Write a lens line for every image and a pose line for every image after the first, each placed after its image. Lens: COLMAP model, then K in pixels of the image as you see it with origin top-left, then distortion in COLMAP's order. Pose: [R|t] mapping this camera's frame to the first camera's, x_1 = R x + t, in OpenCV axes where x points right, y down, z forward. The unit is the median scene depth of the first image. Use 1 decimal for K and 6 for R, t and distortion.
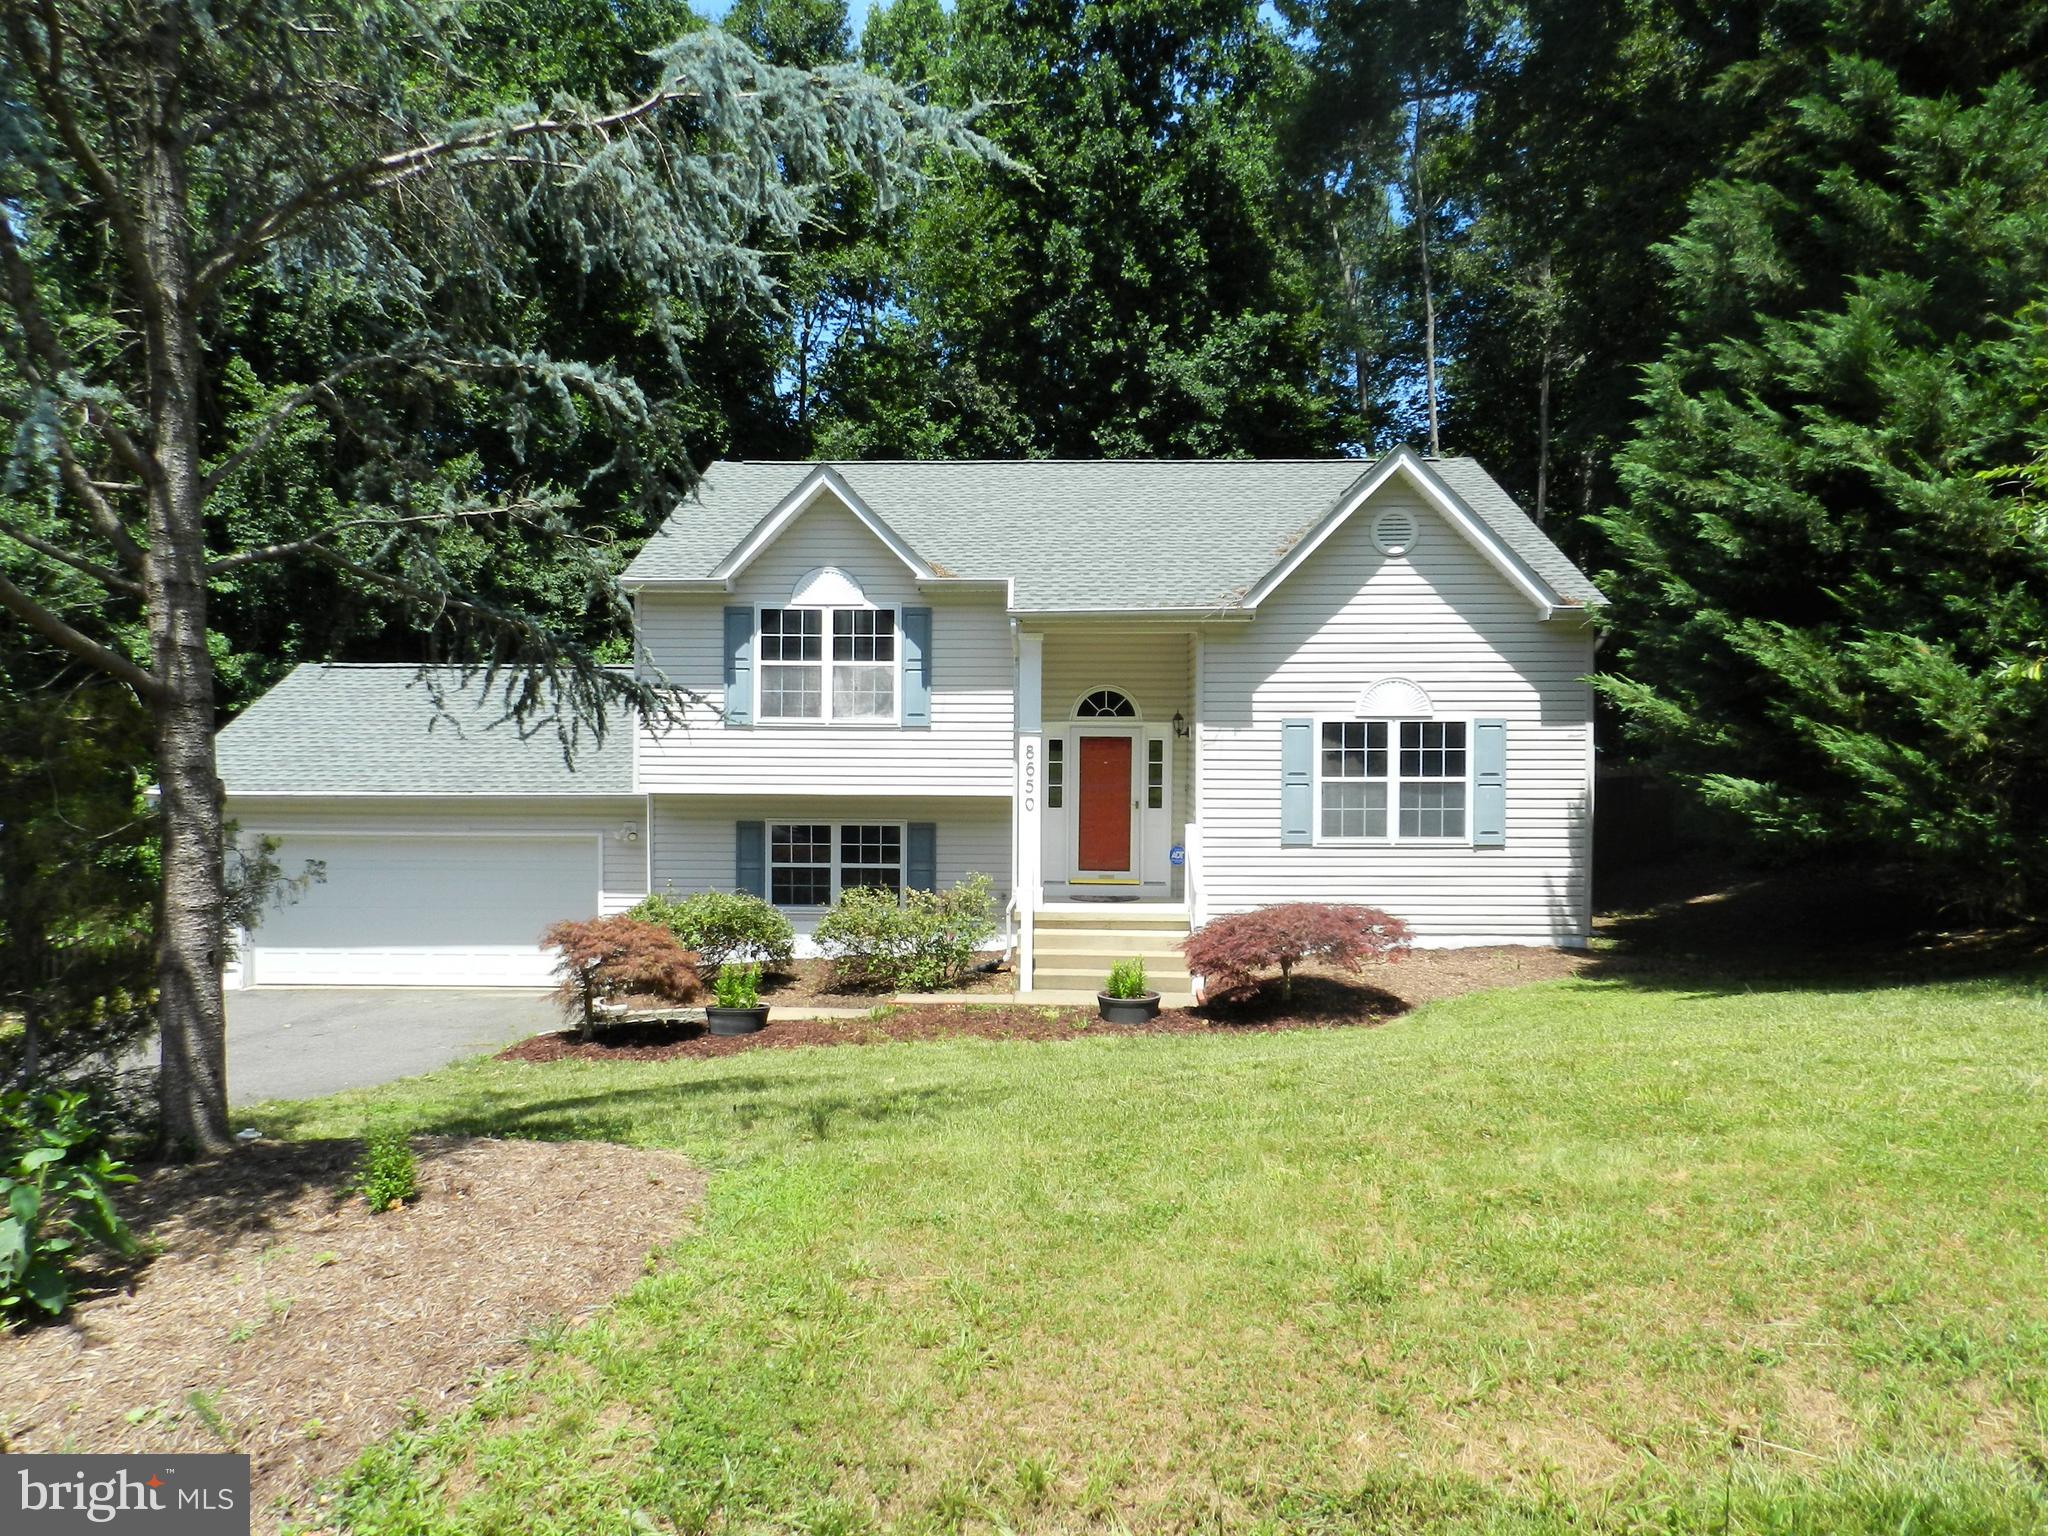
lens RADIAL K [[1396.9, 0, 1023.2], [0, 1396.9, 767.4], [0, 0, 1]] dist [0.025758, -0.010982]
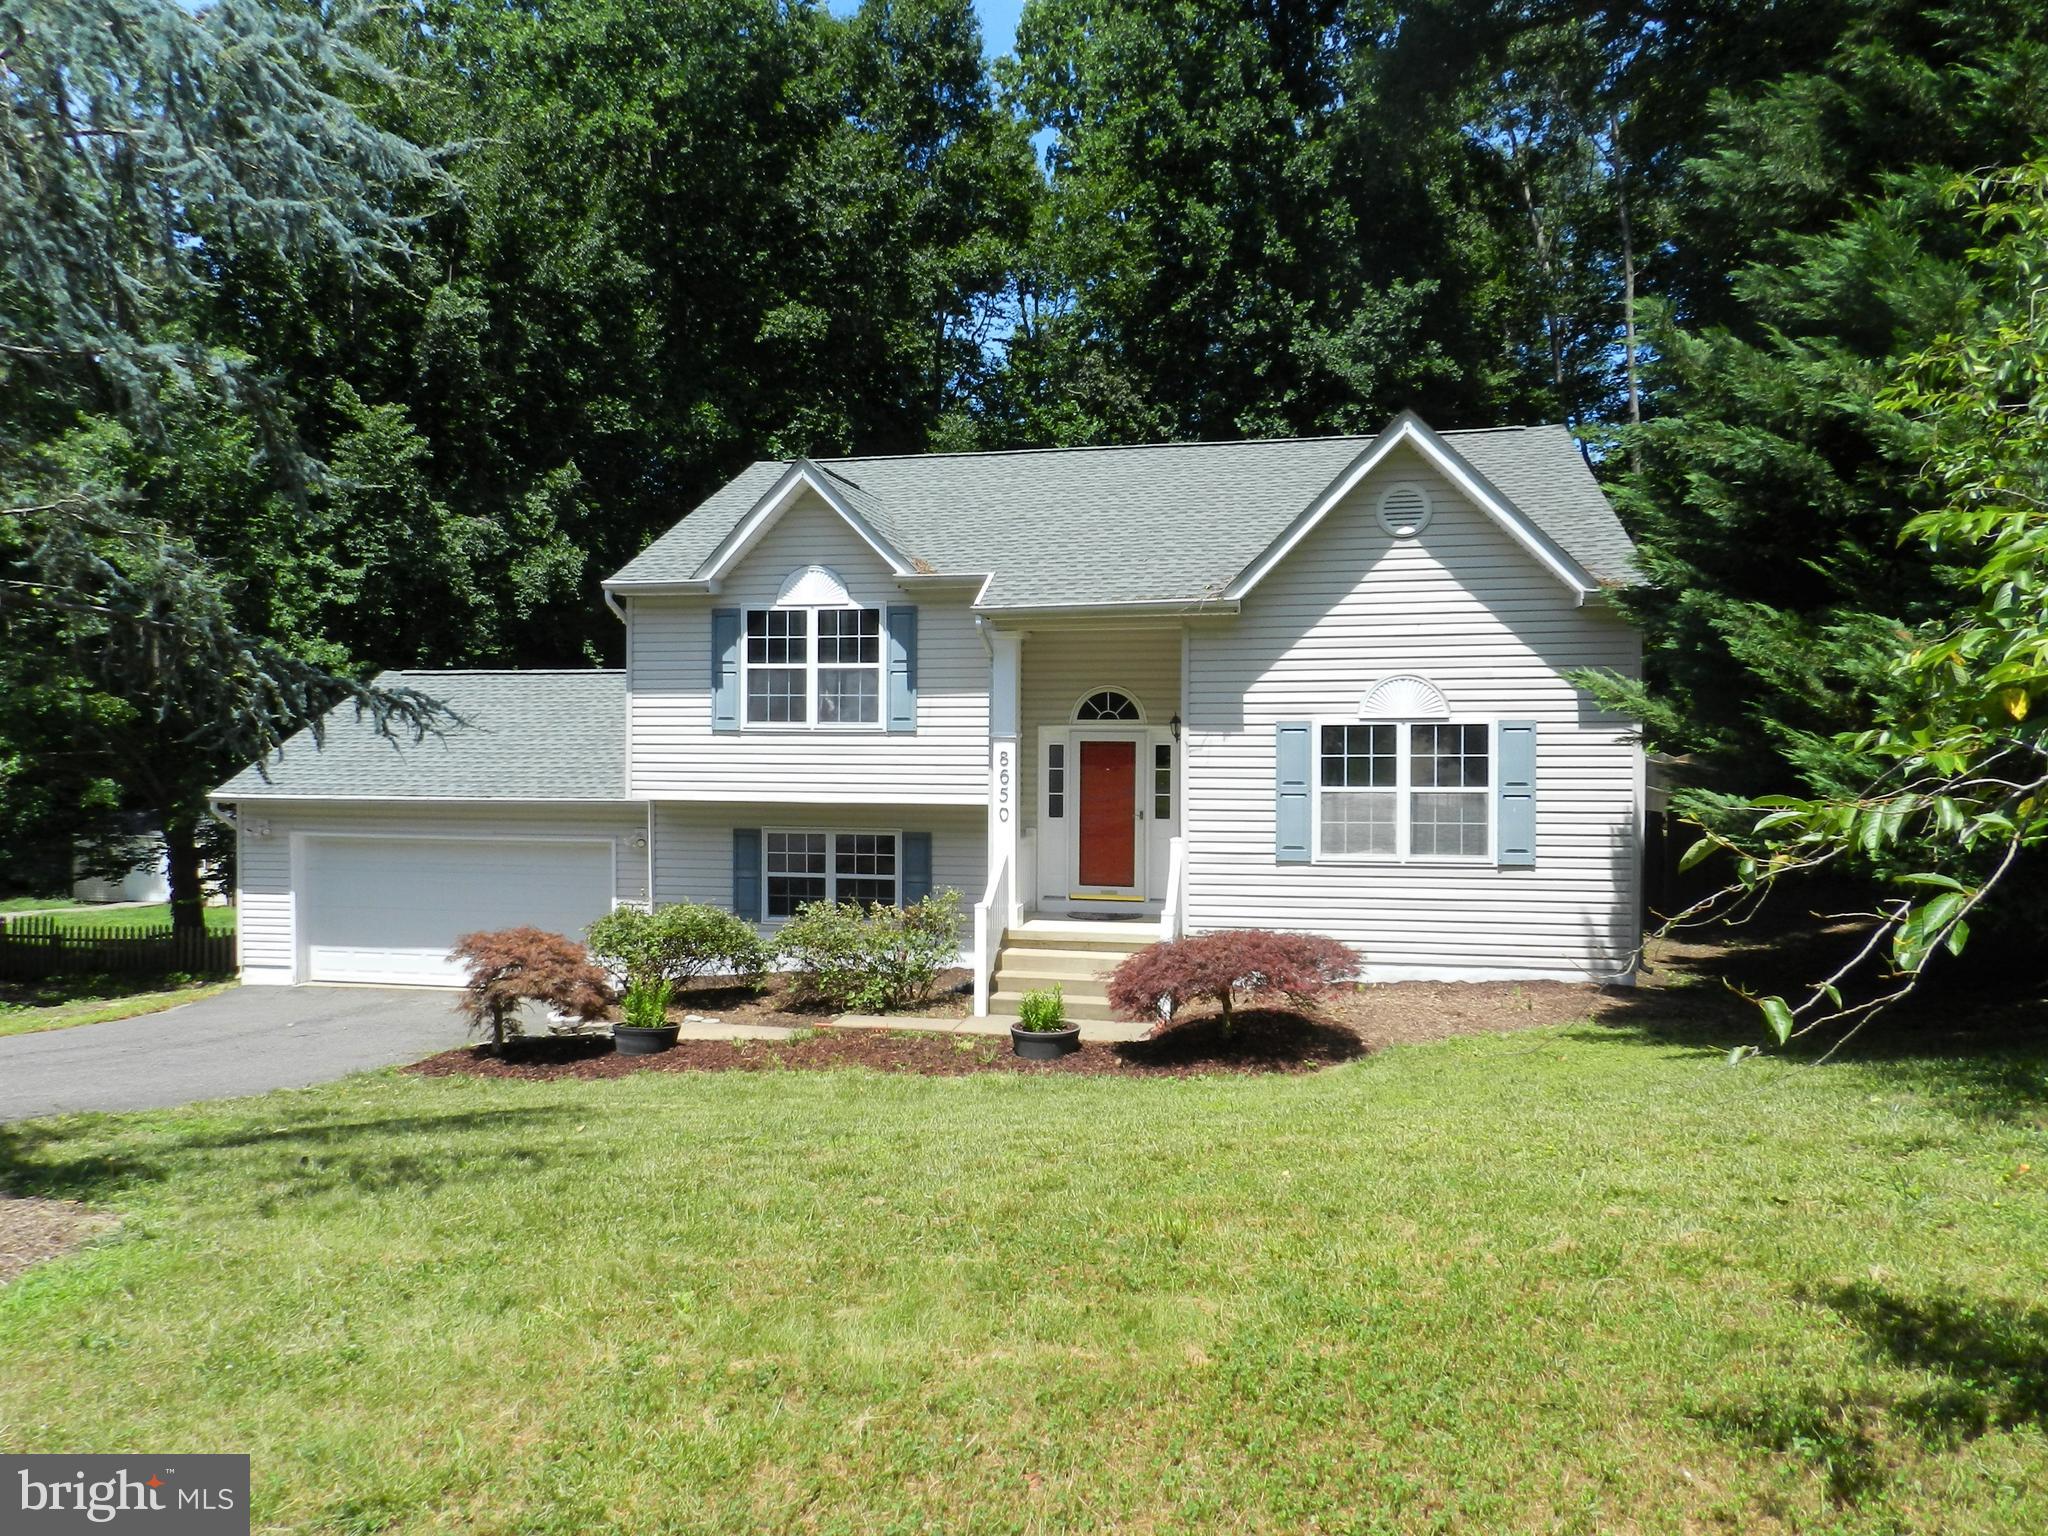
lens RADIAL K [[1396.9, 0, 1022.2], [0, 1396.9, 768.2], [0, 0, 1]] dist [0.025758, -0.010982]
pose [[0.984126, 0.001440, -0.177463, 0.180811], [-0.001253, 0.999999, 0.001161, -0.005532], [0.177465, -0.000920, 0.984127, 0.083115]]
